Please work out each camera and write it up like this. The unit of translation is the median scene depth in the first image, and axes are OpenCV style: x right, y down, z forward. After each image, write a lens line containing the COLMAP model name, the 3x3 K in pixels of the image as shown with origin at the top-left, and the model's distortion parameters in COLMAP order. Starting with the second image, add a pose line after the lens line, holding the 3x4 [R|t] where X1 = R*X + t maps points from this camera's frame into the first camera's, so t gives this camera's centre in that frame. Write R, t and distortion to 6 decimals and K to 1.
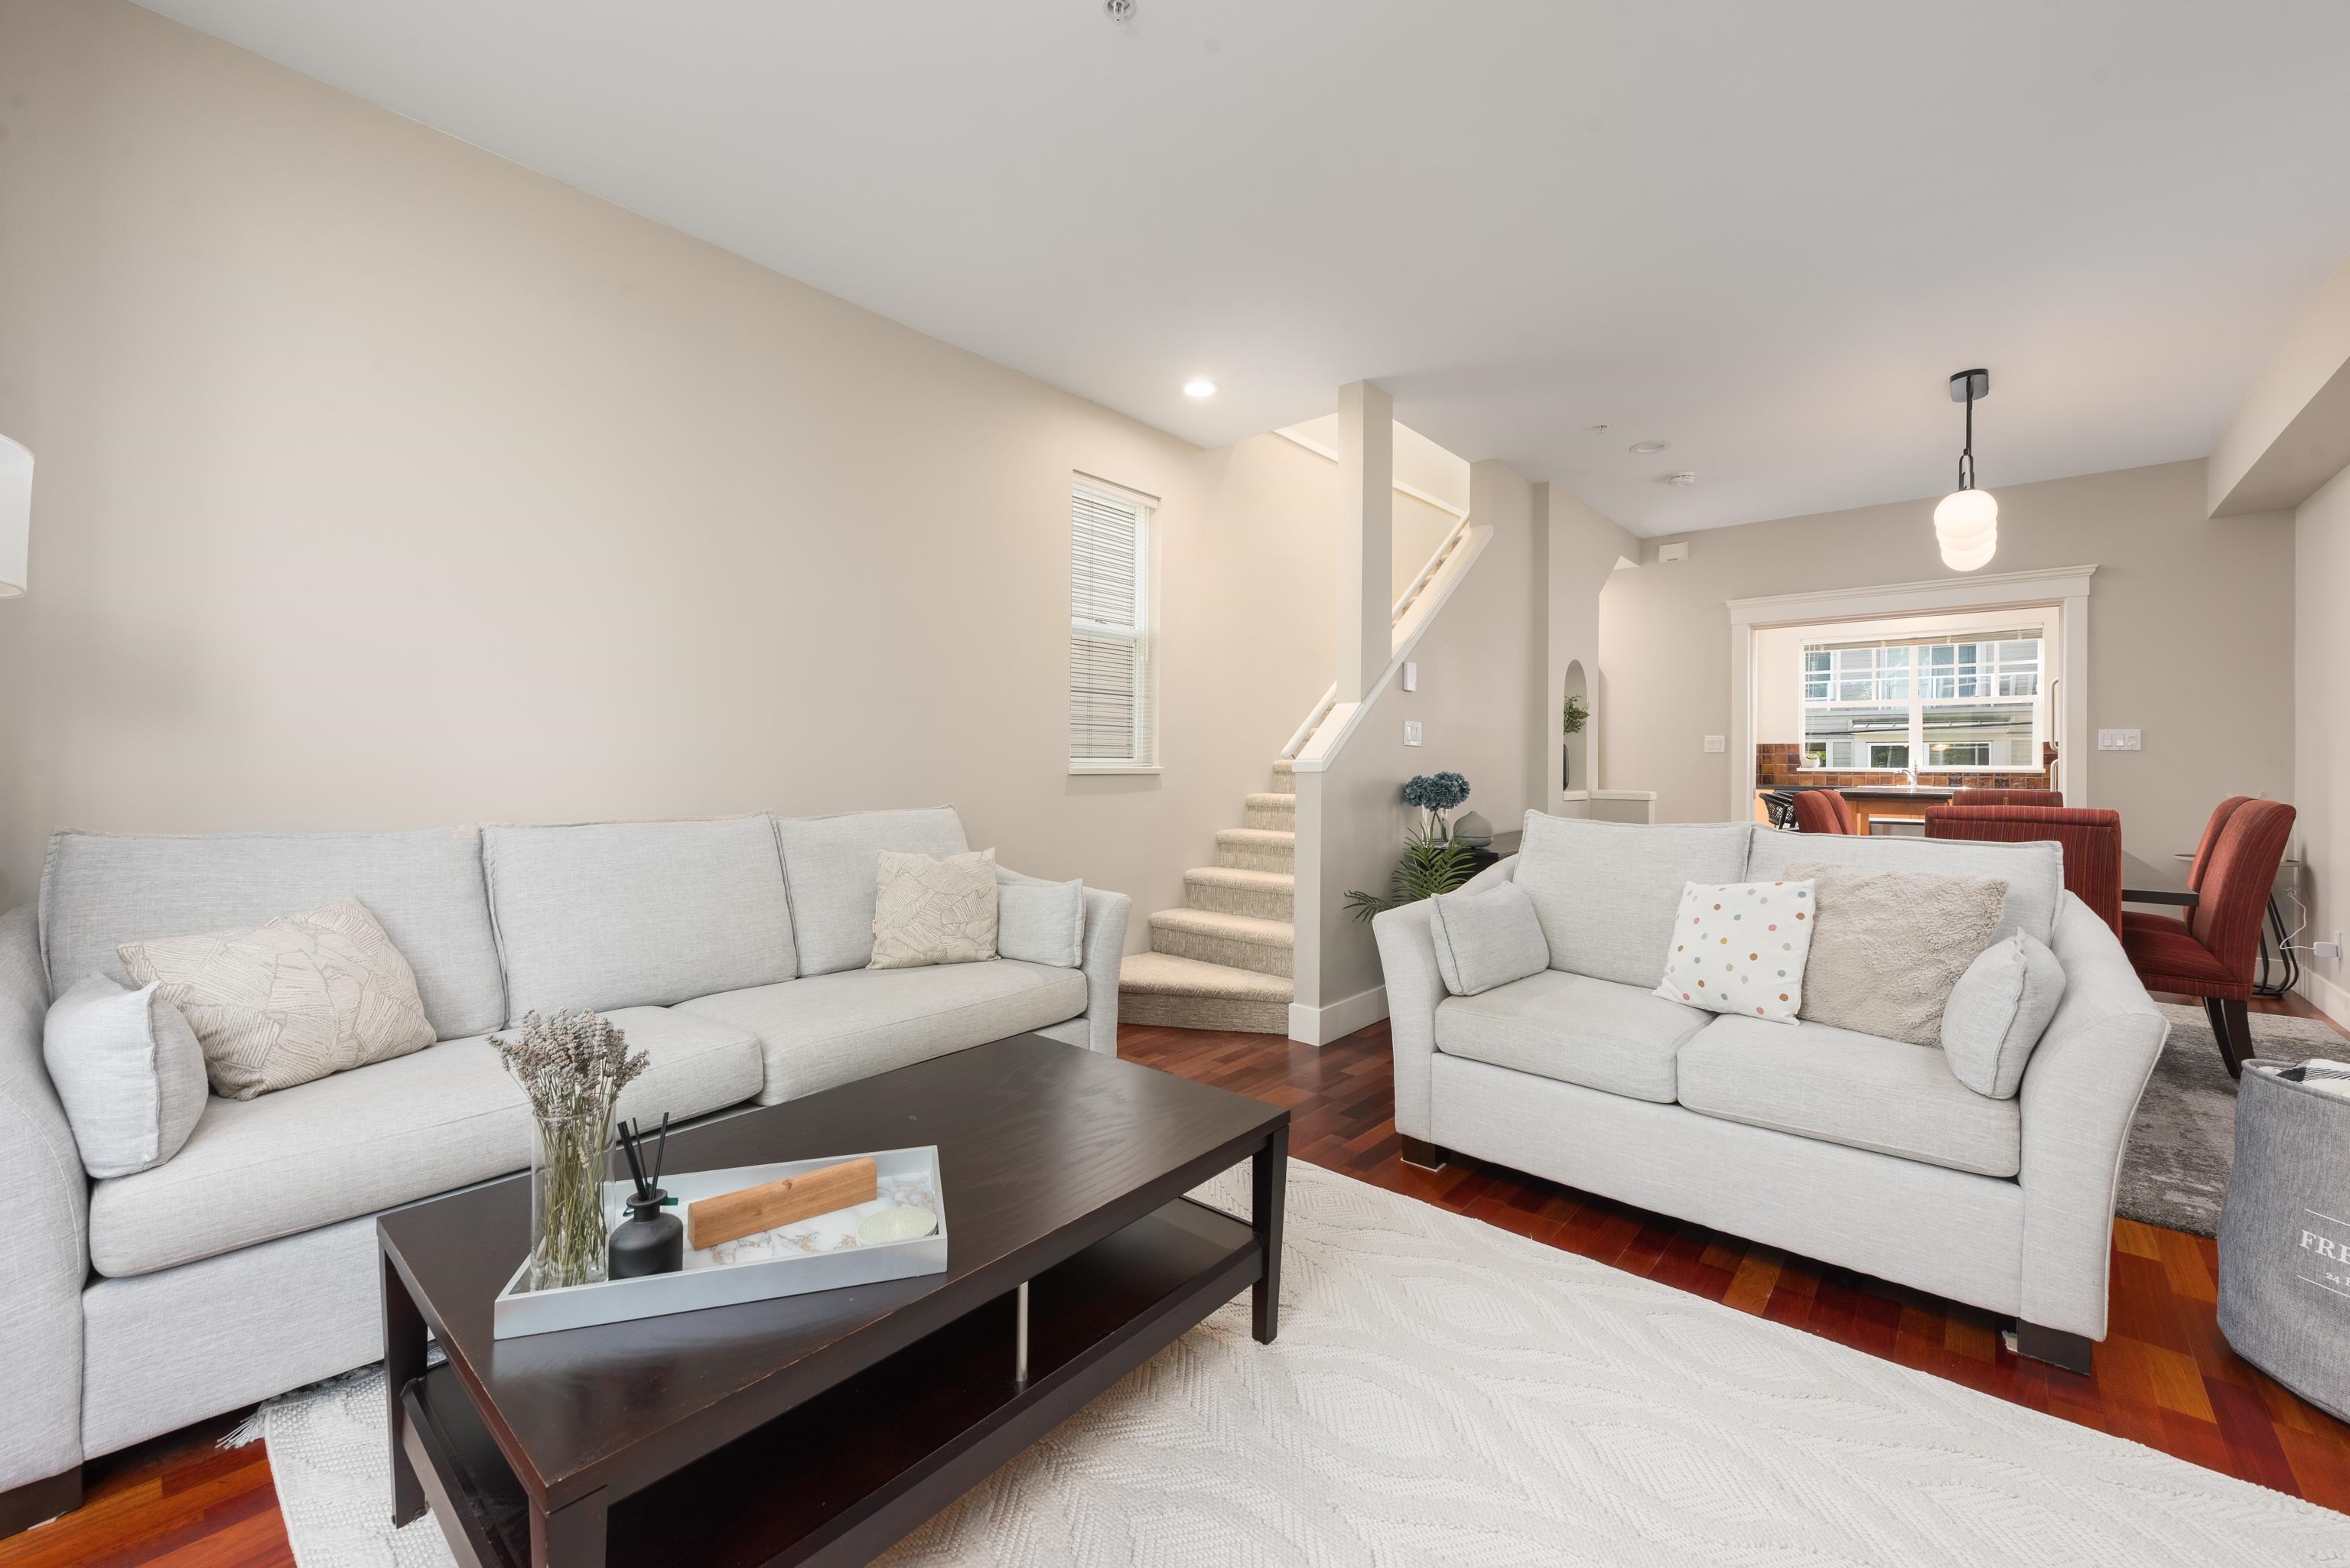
lens RADIAL K [[914.7, 0, 1166.7], [0, 914.7, 762.2], [0, 0, 1]] dist [0.007147, -0.003965]
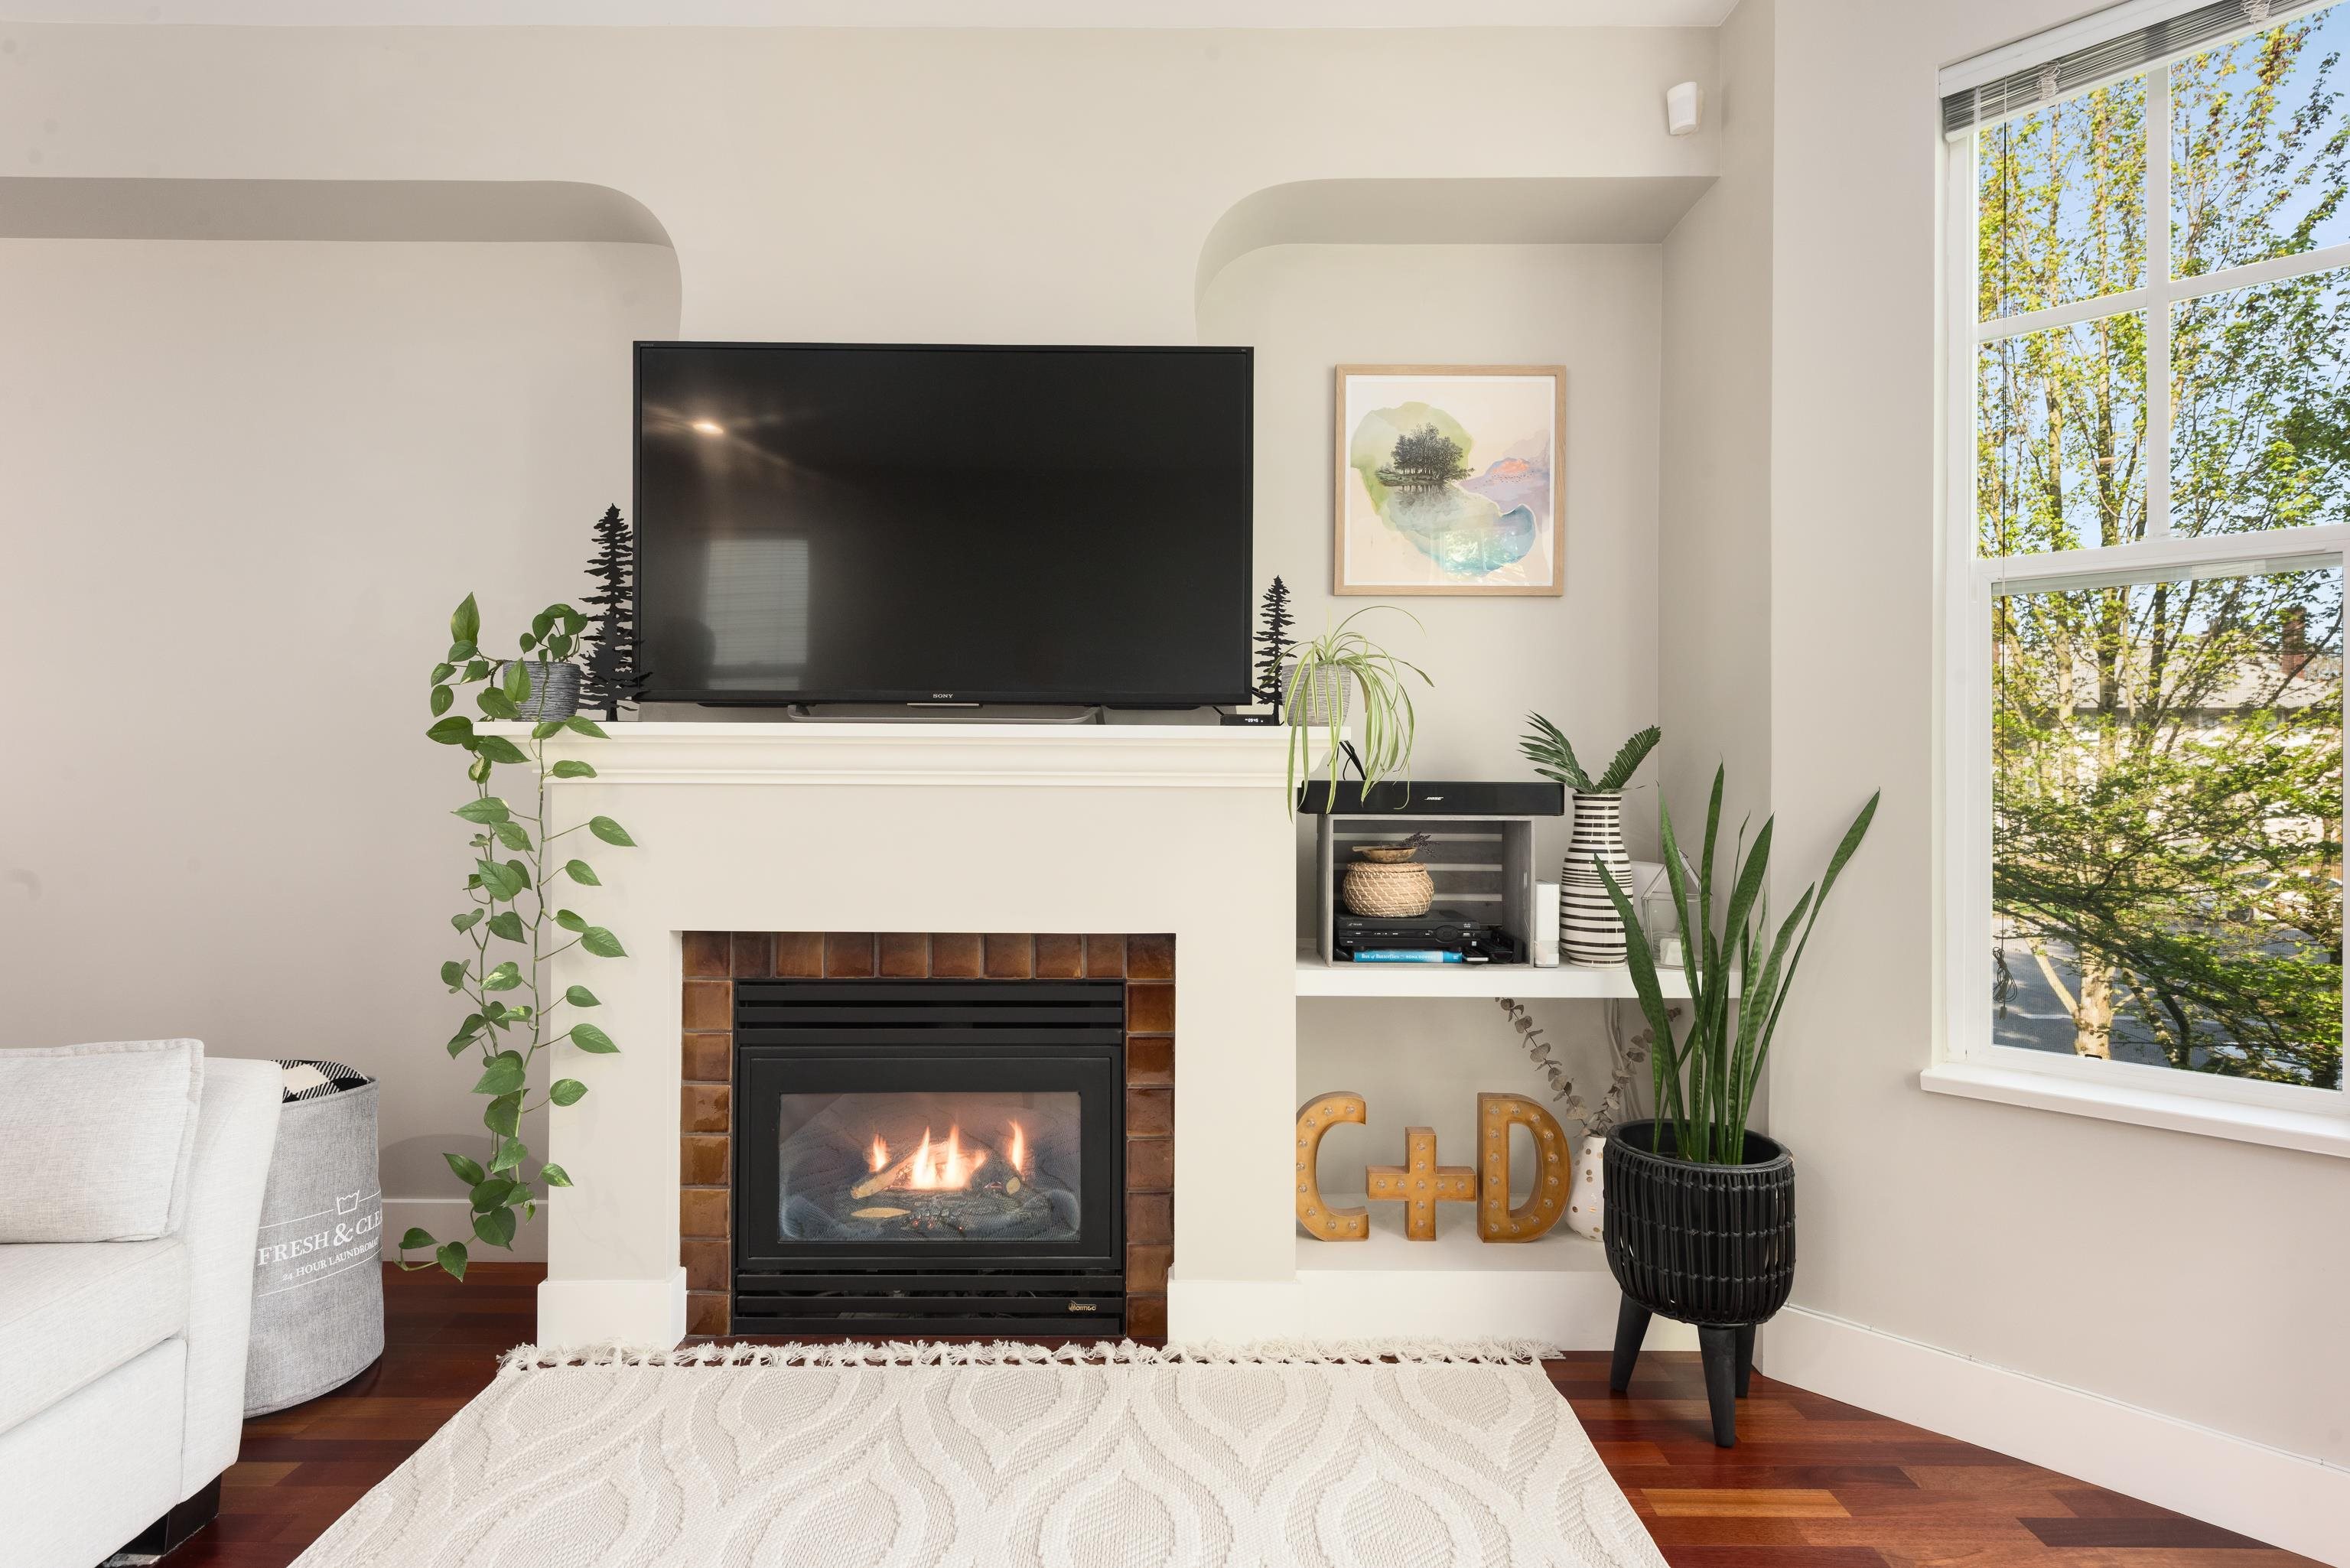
lens RADIAL K [[1209.2, 0, 1161.9], [0, 1209.2, 771.3], [0, 0, 1]] dist [0.009236, -0.003185]
pose [[-0.661725, -0.006156, 0.749721, -0.234219], [-0.009720, 0.999953, -0.000368, -0.013663], [-0.749683, -0.007531, -0.661754, 0.643406]]
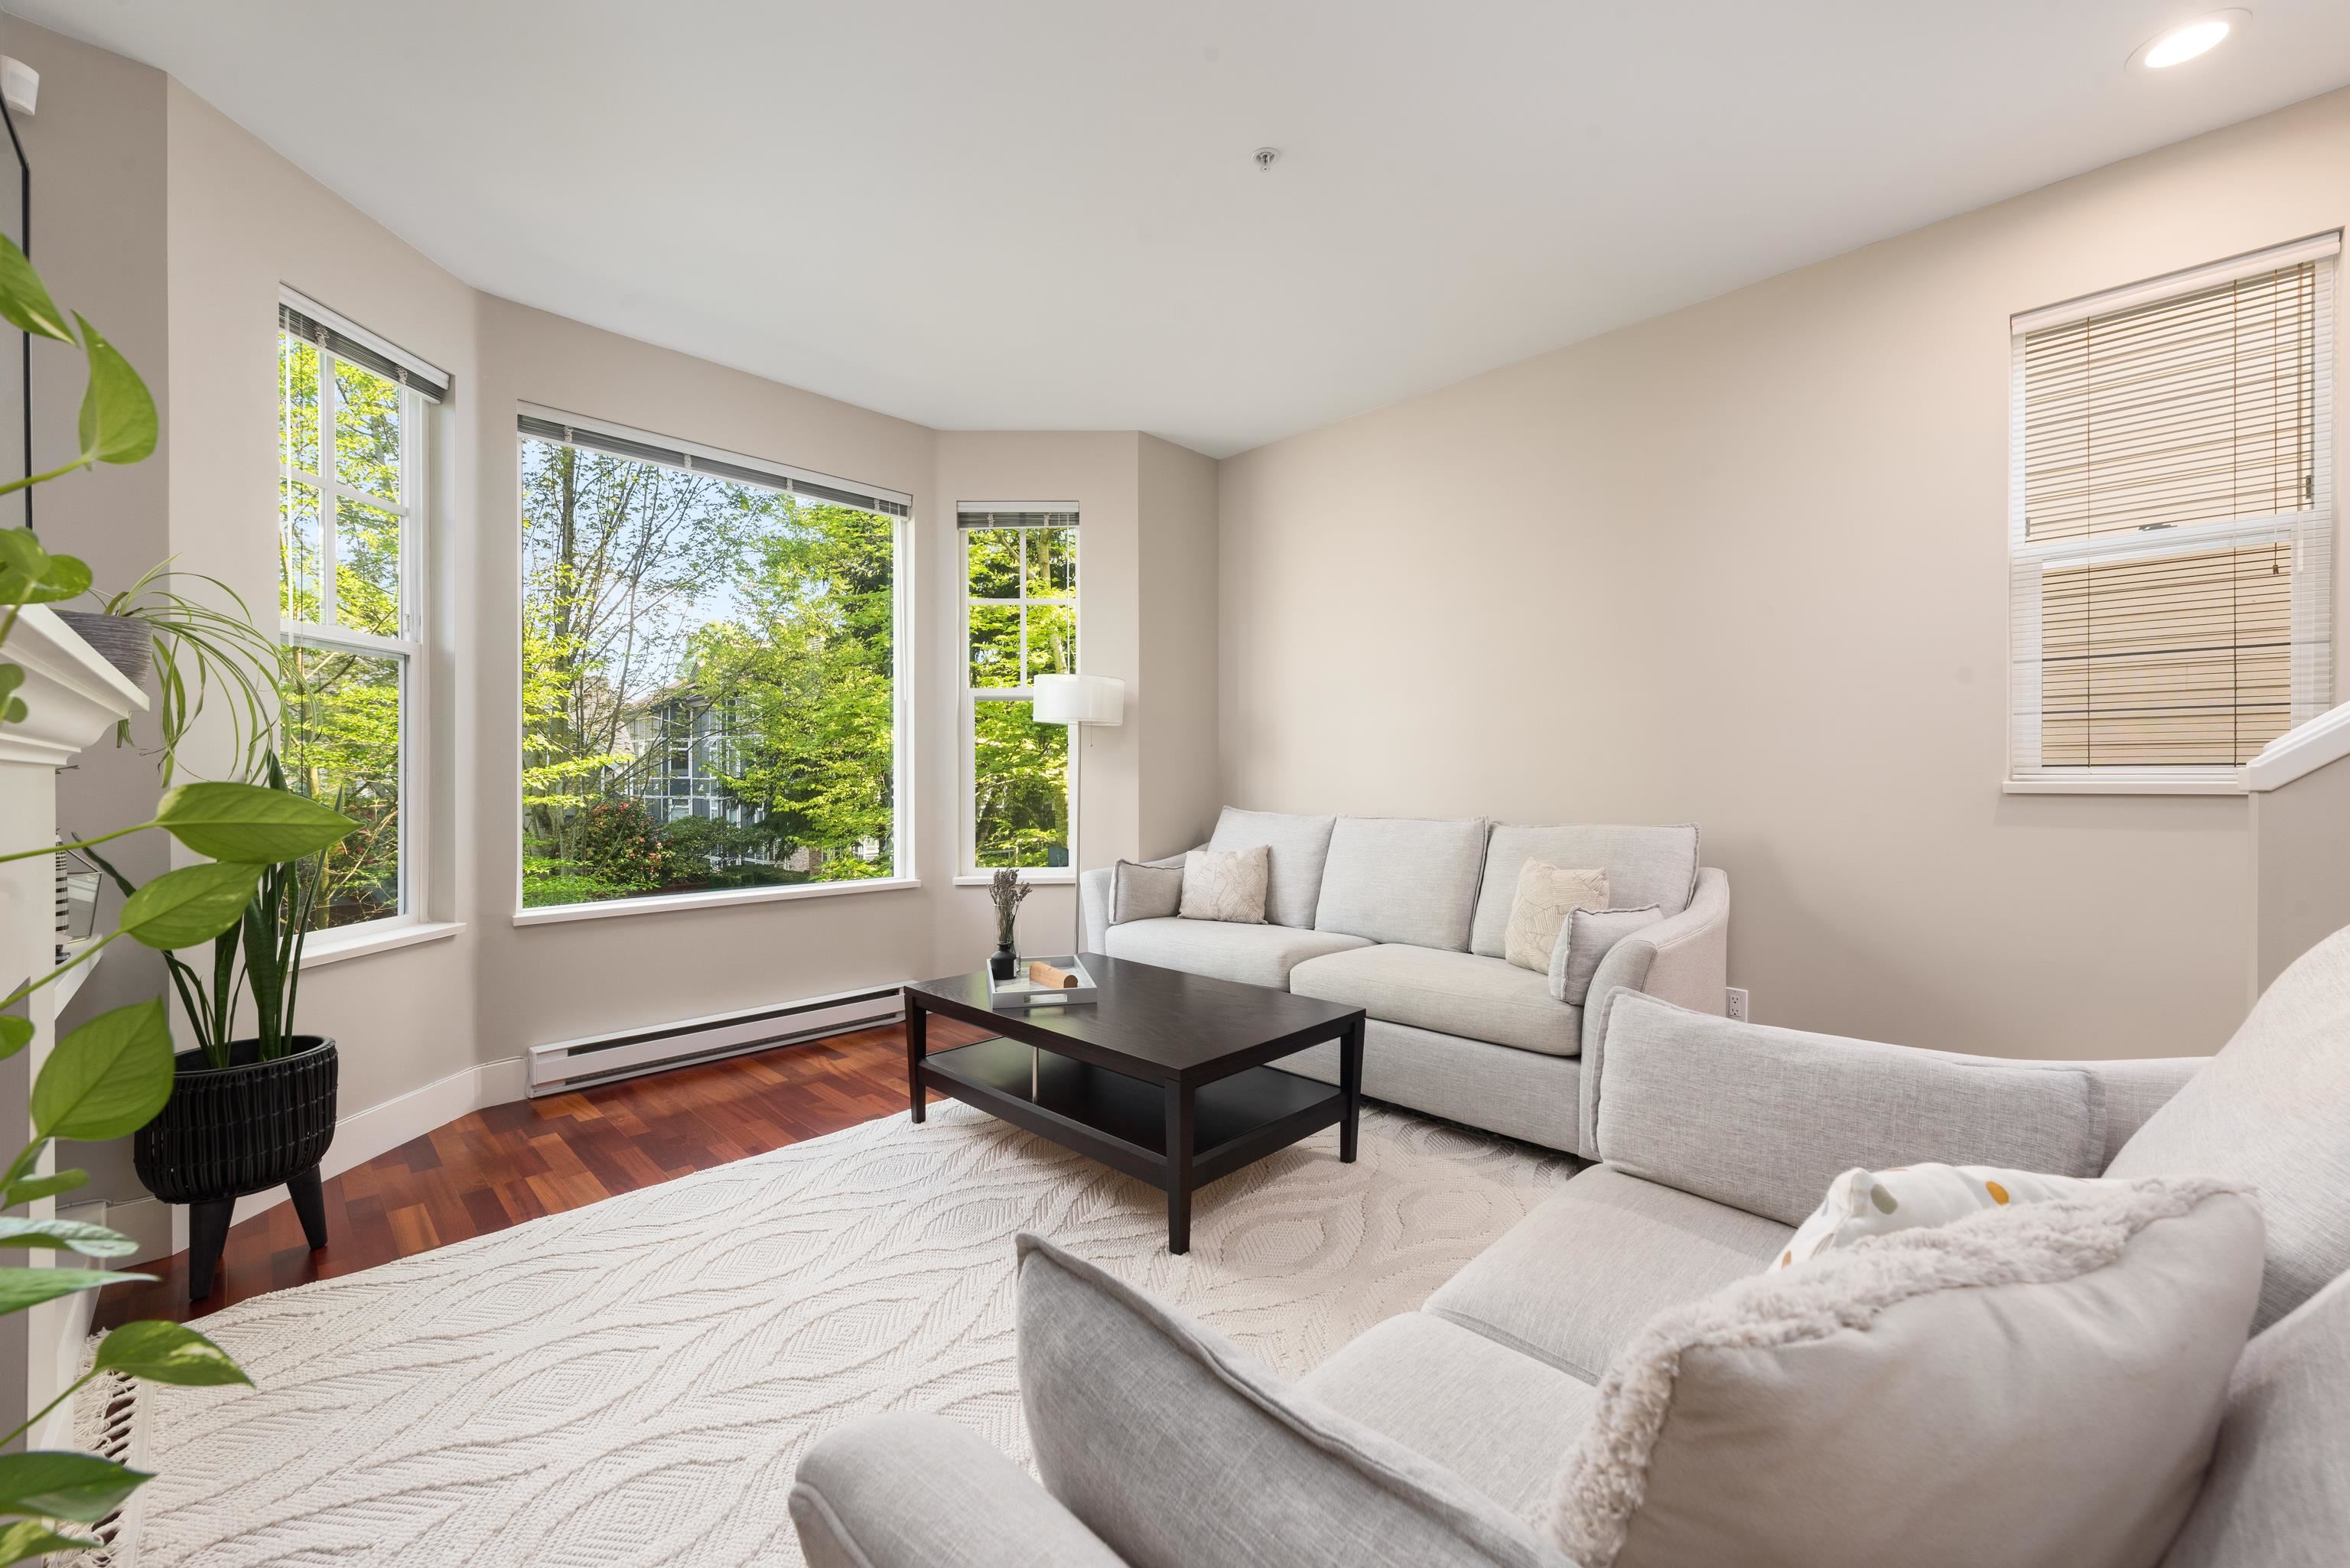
lens RADIAL K [[914.7, 0, 1177.0], [0, 914.7, 786.4], [0, 0, 1]] dist [0.007147, -0.003965]
pose [[-0.060040, -0.001674, -0.998195, 0.794664], [0.004585, 0.999988, -0.001953, 0.013203], [0.998185, -0.004694, -0.060032, 0.660357]]
